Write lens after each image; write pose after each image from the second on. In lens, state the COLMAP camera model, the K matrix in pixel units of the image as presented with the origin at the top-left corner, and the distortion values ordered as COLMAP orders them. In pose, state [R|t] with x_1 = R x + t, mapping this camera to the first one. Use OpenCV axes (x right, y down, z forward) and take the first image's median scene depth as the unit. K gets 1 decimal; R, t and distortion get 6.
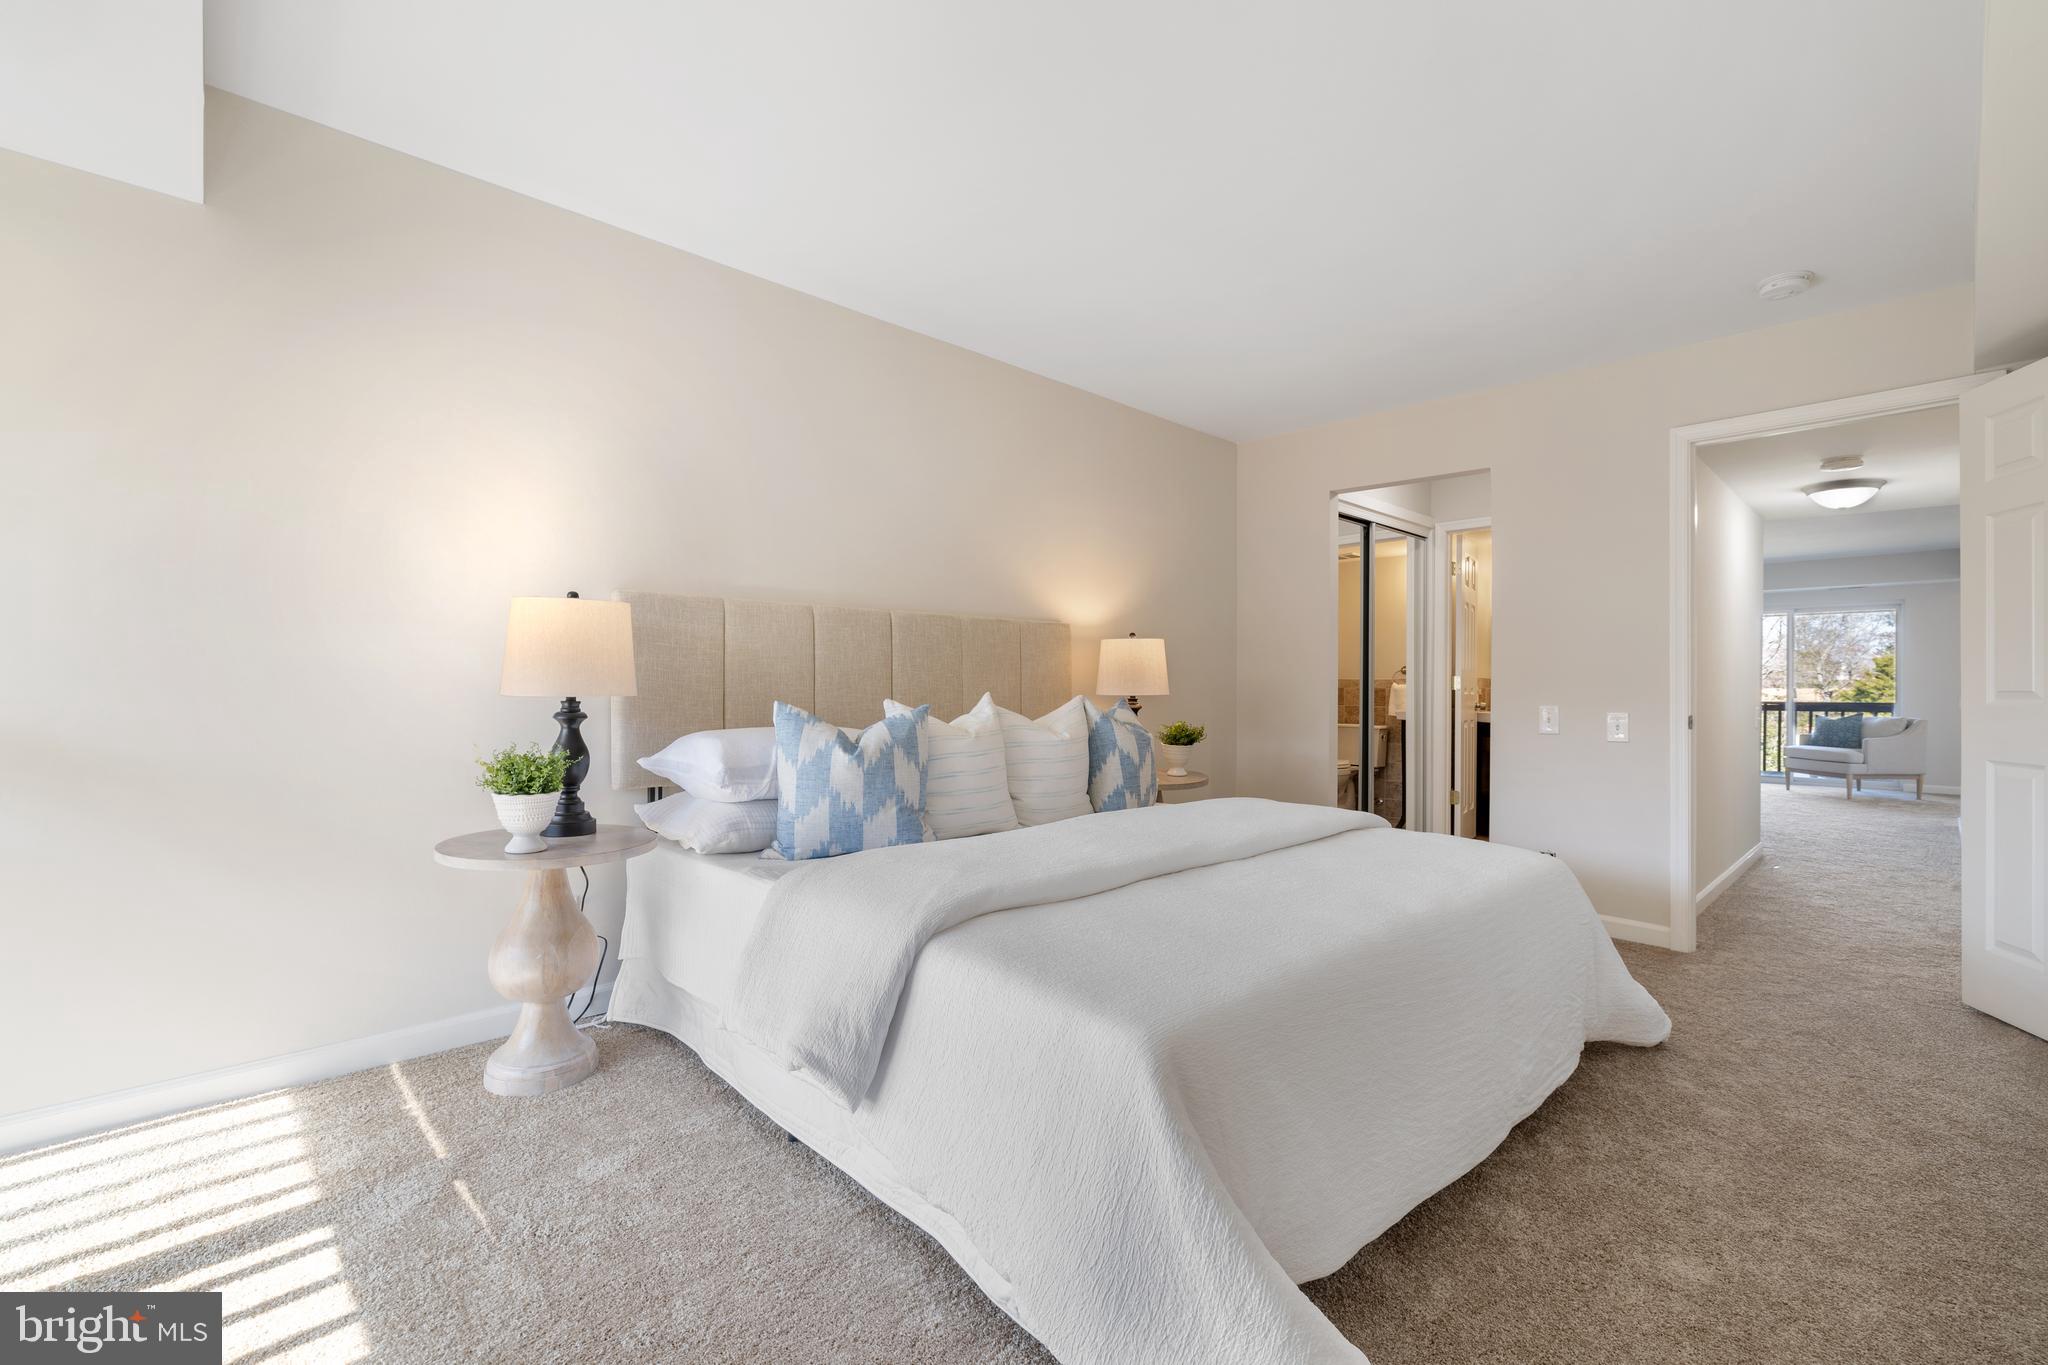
lens RADIAL K [[880.5, 0, 1042.9], [0, 880.5, 700.5], [0, 0, 1]] dist [-0.000821, 0.000957]
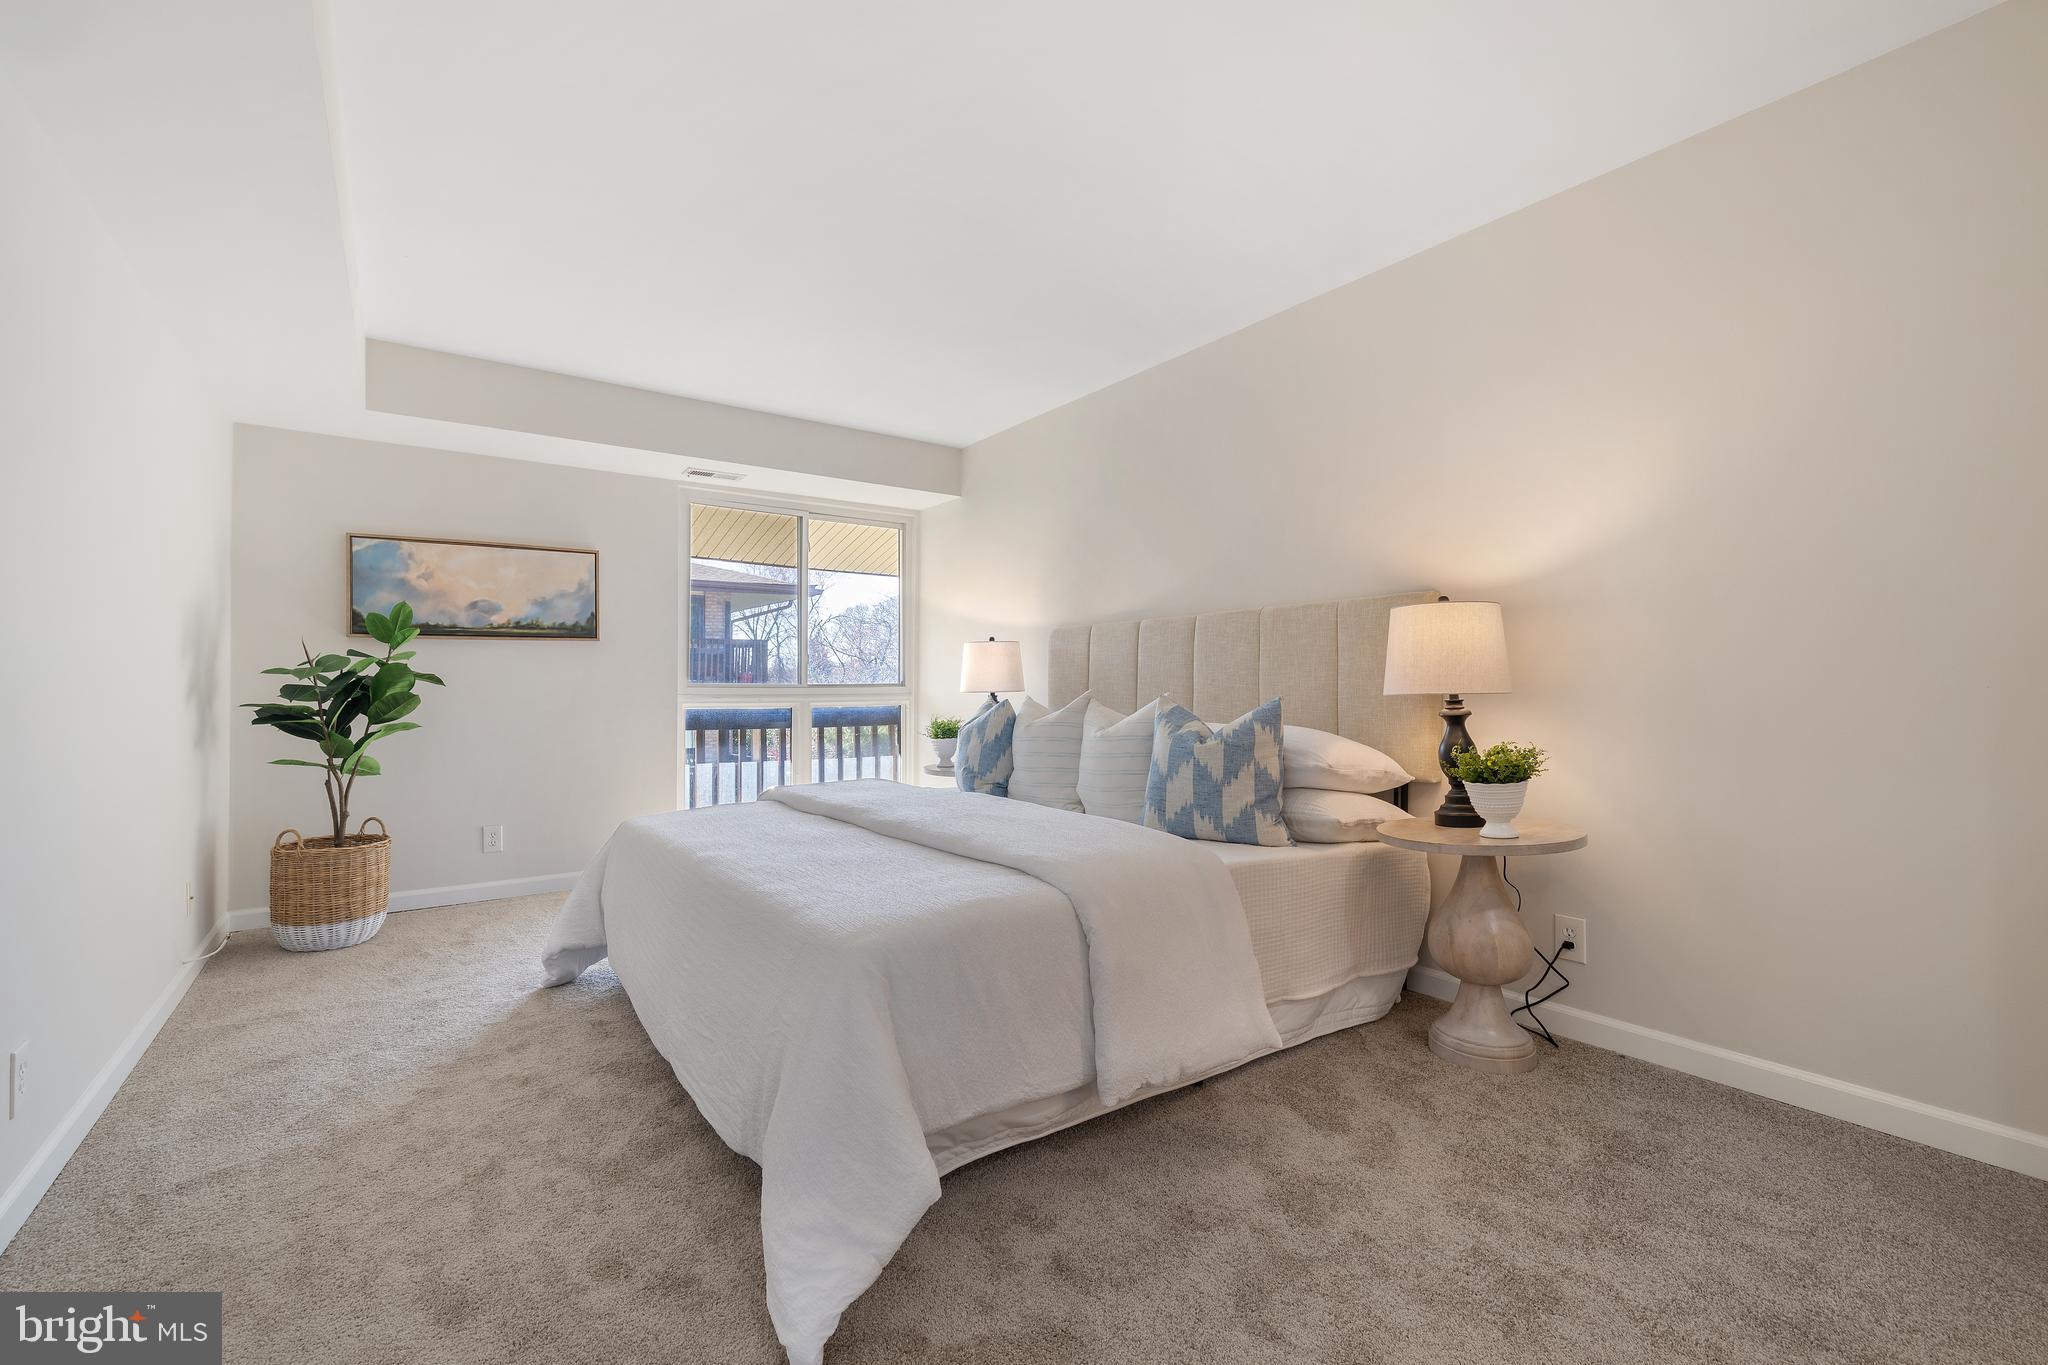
lens RADIAL K [[880.5, 0, 1027.8], [0, 880.5, 687.3], [0, 0, 1]] dist [-0.000821, 0.000957]
pose [[-0.142563, -0.007712, -0.989756, 0.806094], [-0.006939, 0.999953, -0.006792, -0.004474], [0.989761, 0.005900, -0.142610, 0.833781]]
